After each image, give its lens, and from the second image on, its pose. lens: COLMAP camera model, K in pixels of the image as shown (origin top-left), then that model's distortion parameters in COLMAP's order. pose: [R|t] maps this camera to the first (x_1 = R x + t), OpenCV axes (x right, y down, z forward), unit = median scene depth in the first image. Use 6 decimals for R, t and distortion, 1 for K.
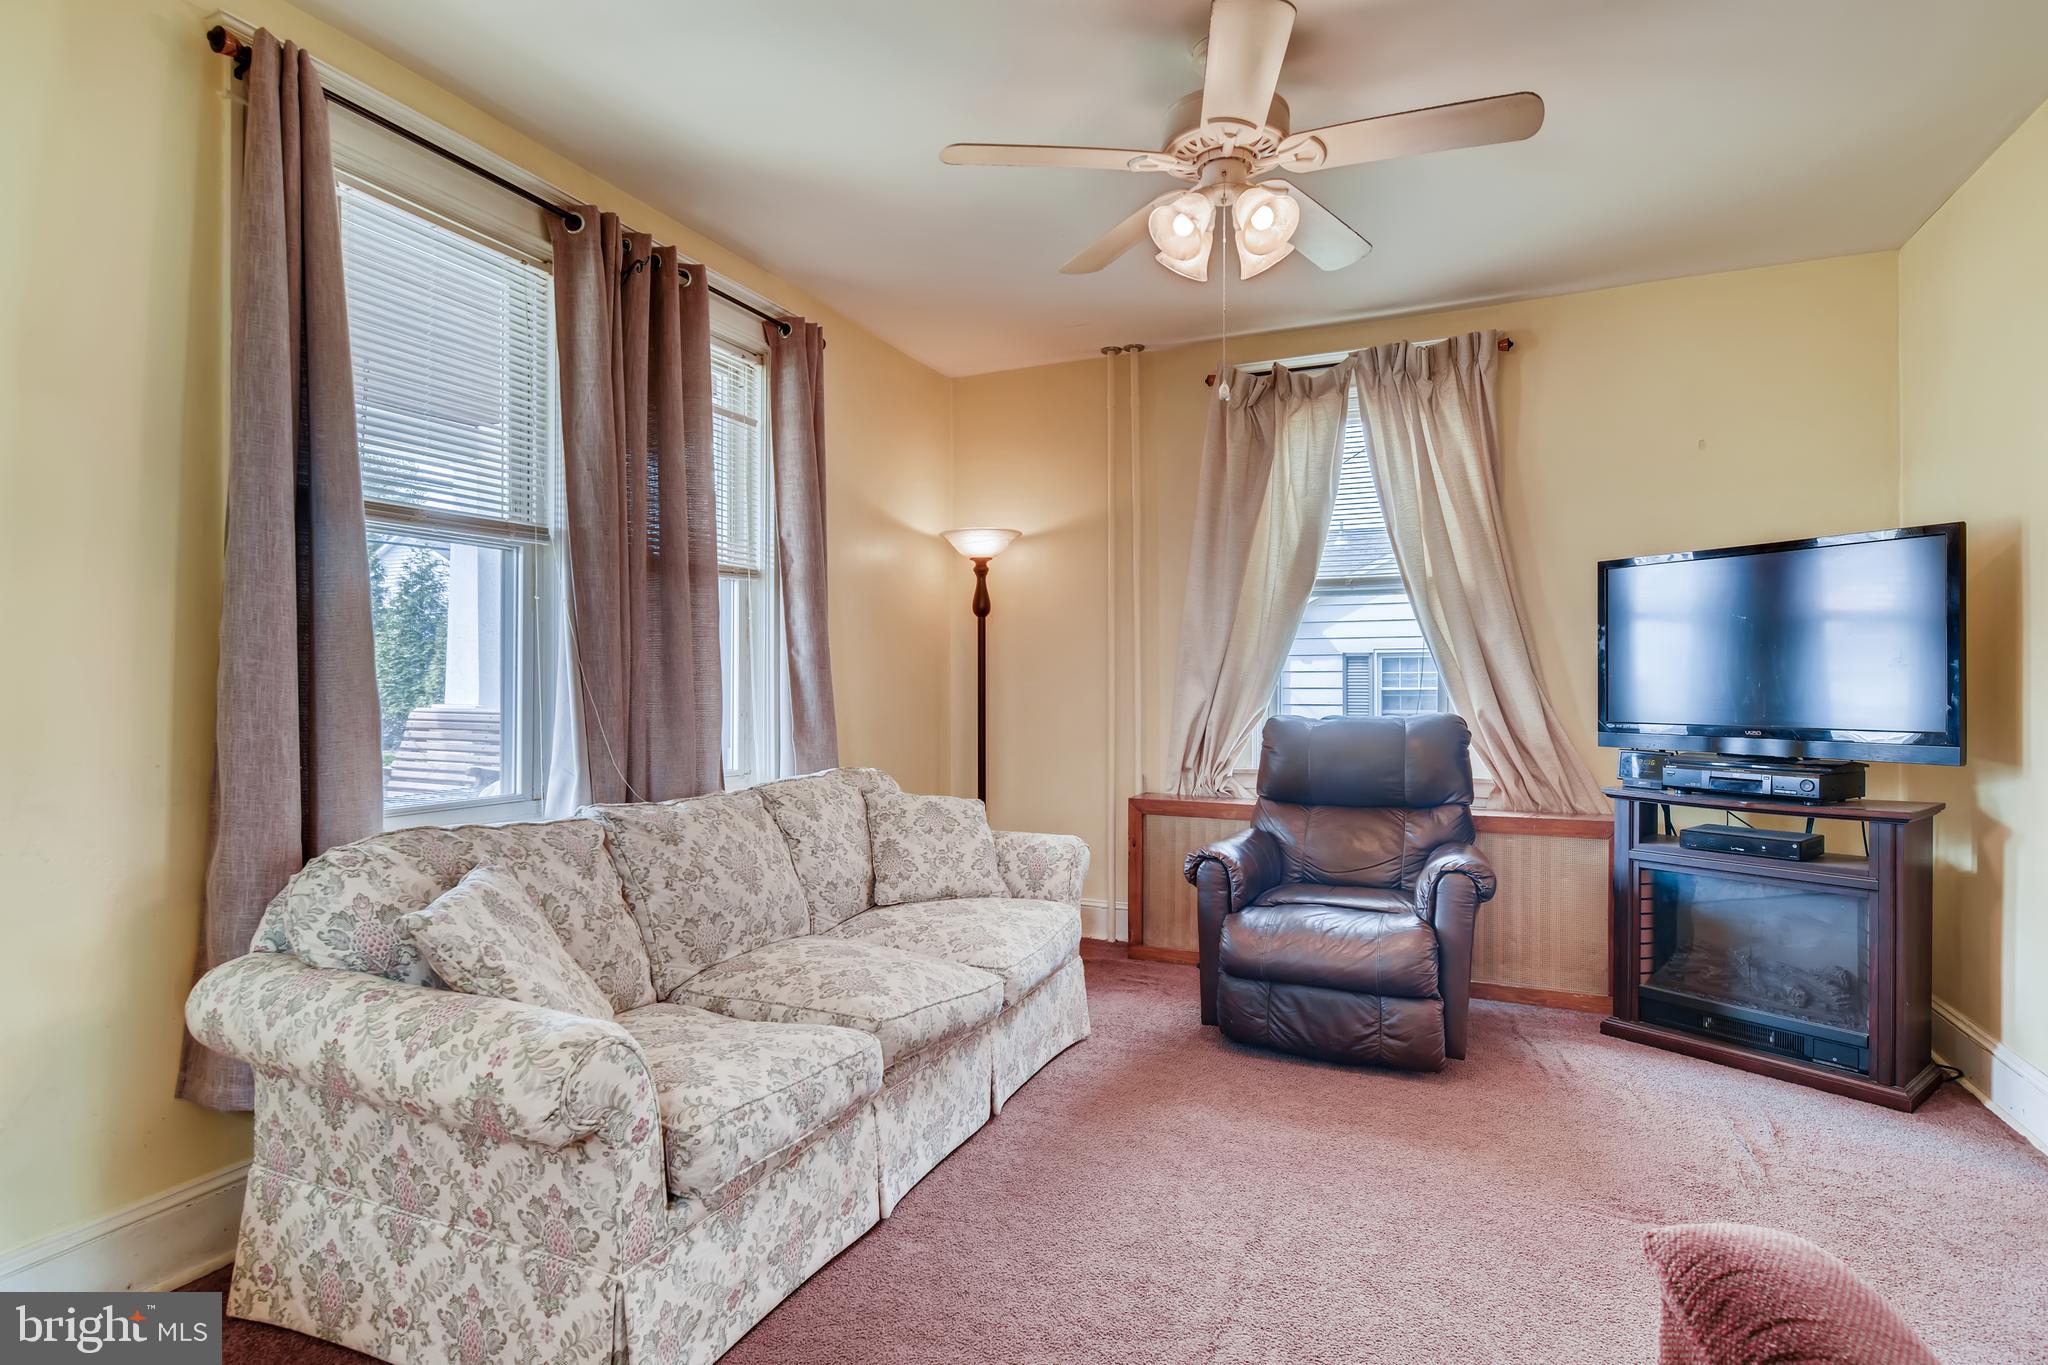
lens RADIAL K [[1040.4, 0, 1024.7], [0, 1040.4, 679.9], [0, 0, 1]] dist [0.003555, 0.001051]
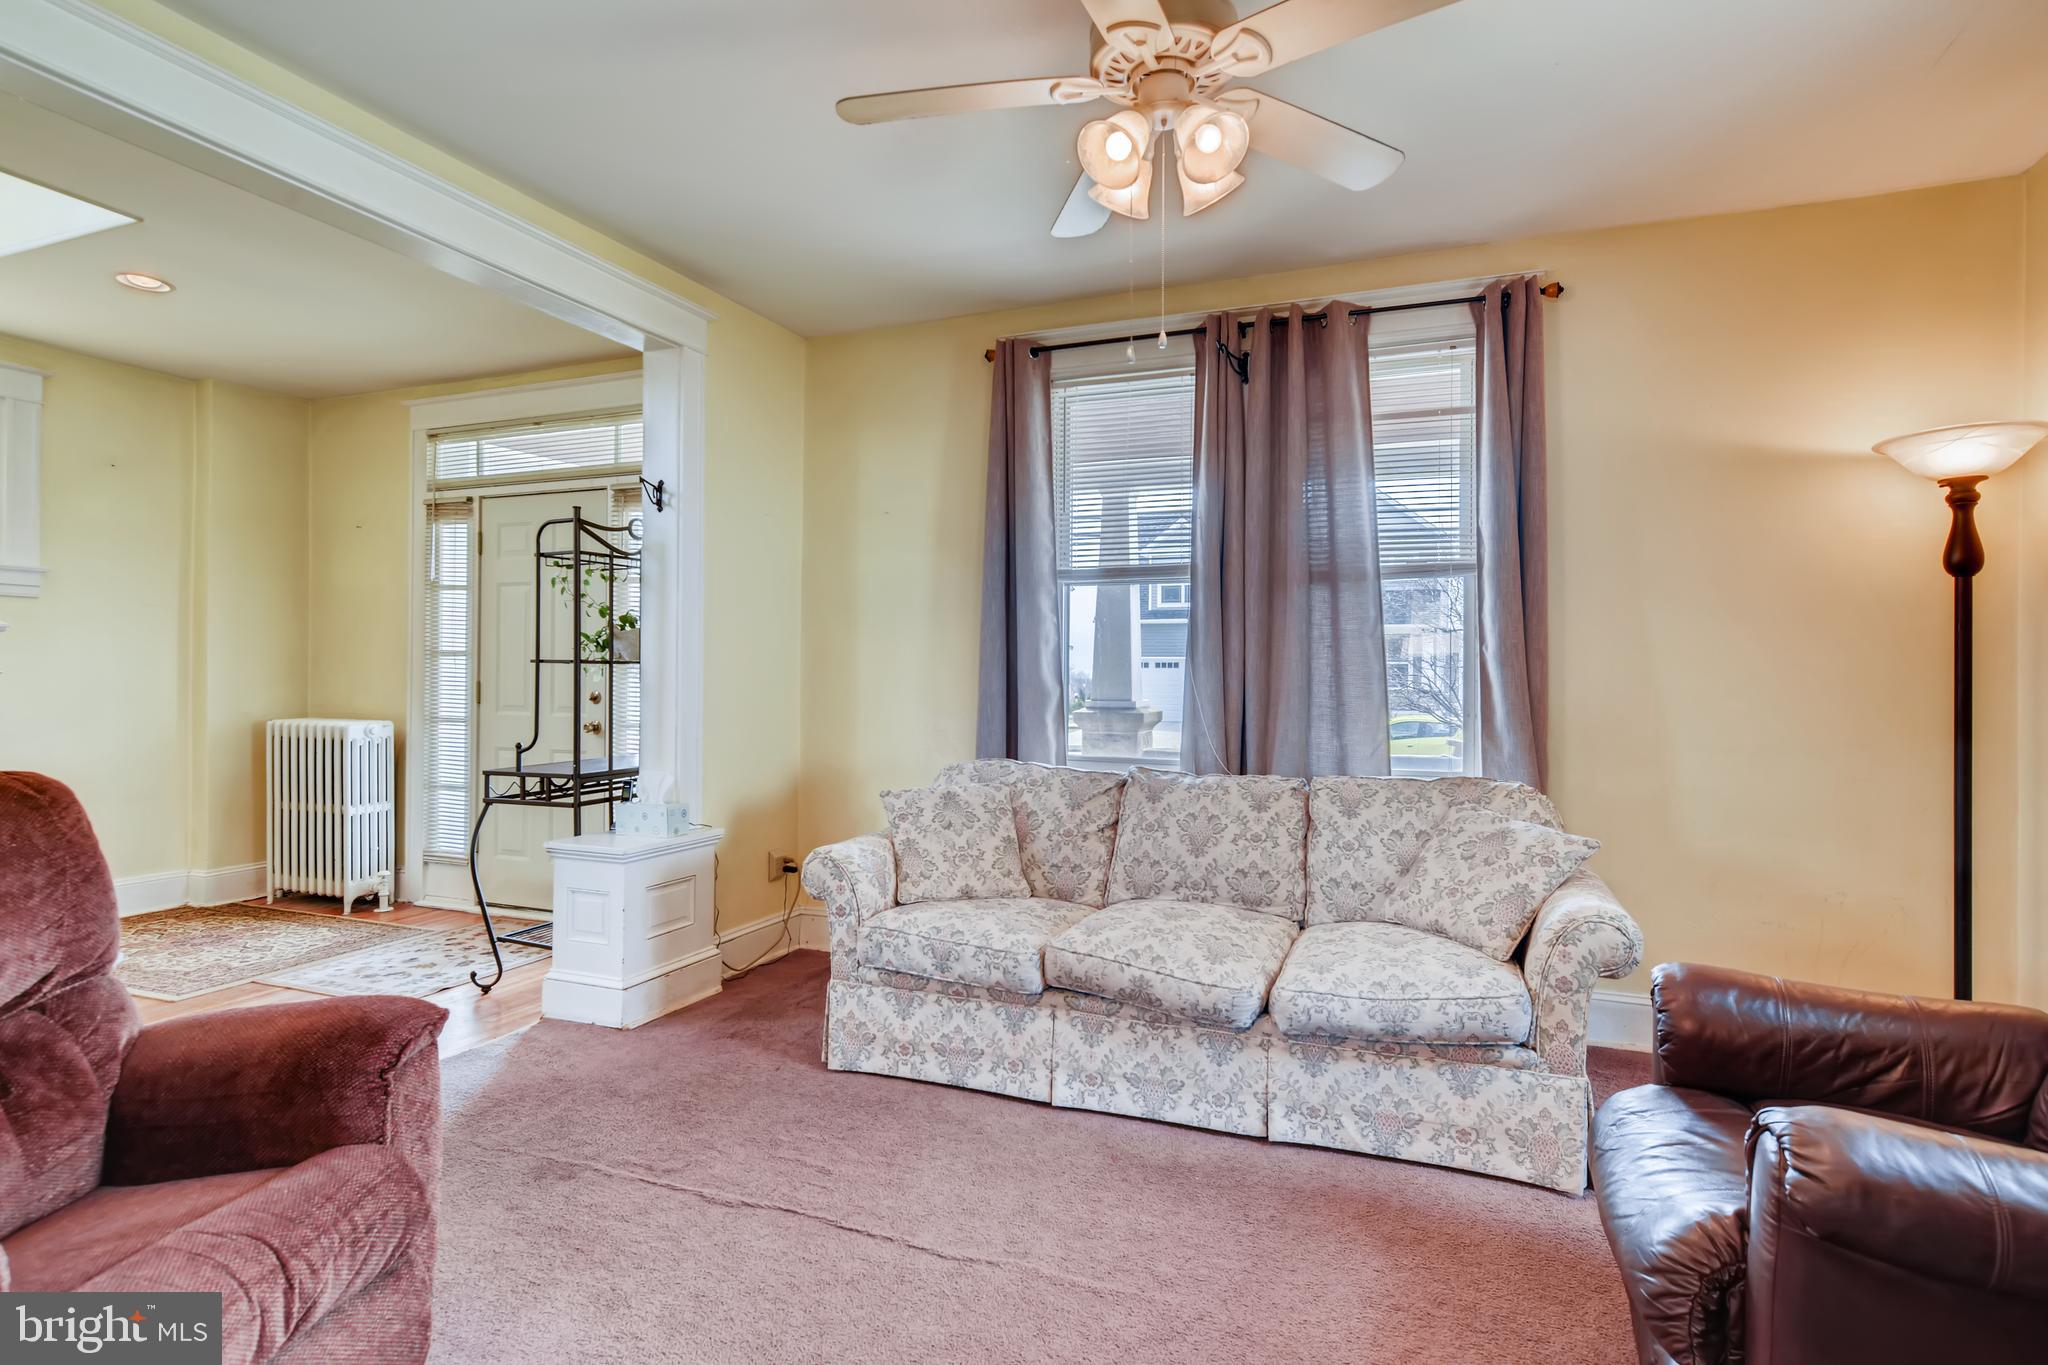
lens RADIAL K [[1040.4, 0, 1027.2], [0, 1040.4, 678.8], [0, 0, 1]] dist [0.003555, 0.001051]
pose [[0.031309, 0.003435, -0.999504, 0.775138], [-0.006917, 0.999971, 0.003219, -0.000732], [0.999486, 0.006813, 0.031332, 0.641120]]
